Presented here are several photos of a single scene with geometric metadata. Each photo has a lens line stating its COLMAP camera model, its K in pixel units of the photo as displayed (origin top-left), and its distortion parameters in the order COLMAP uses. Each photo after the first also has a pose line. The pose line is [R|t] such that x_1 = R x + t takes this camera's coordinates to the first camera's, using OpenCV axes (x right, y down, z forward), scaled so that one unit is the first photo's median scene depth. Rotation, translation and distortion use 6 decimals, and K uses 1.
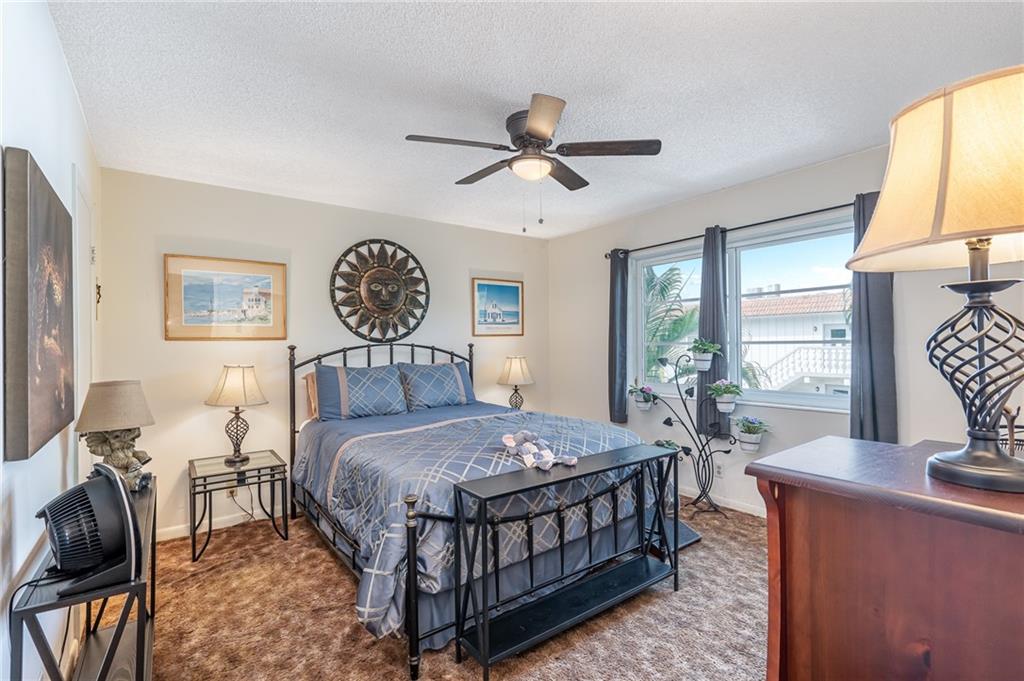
lens RADIAL K [[473.6, 0, 504.7], [0, 473.6, 342.2], [0, 0, 1]] dist [-0.001331, 0.001476]
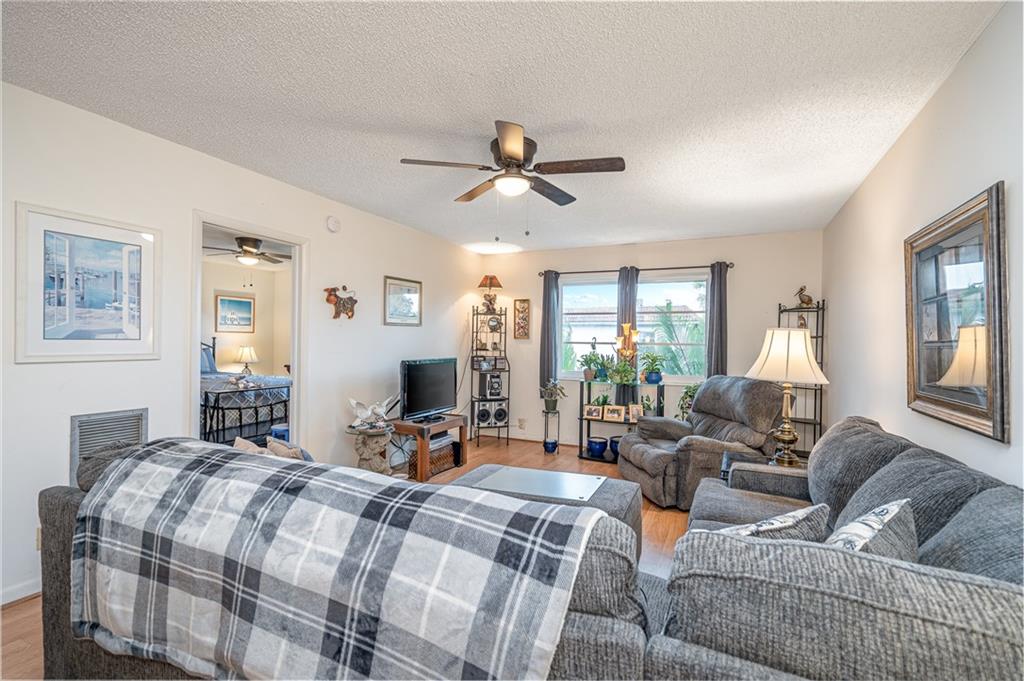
lens RADIAL K [[473.6, 0, 512.3], [0, 473.6, 343.7], [0, 0, 1]] dist [-0.001331, 0.001476]
pose [[0.882105, 0.024995, 0.470389, 0.125439], [-0.025558, 0.999660, -0.005192, 0.016257], [-0.470359, -0.007442, 0.882444, -1.698946]]
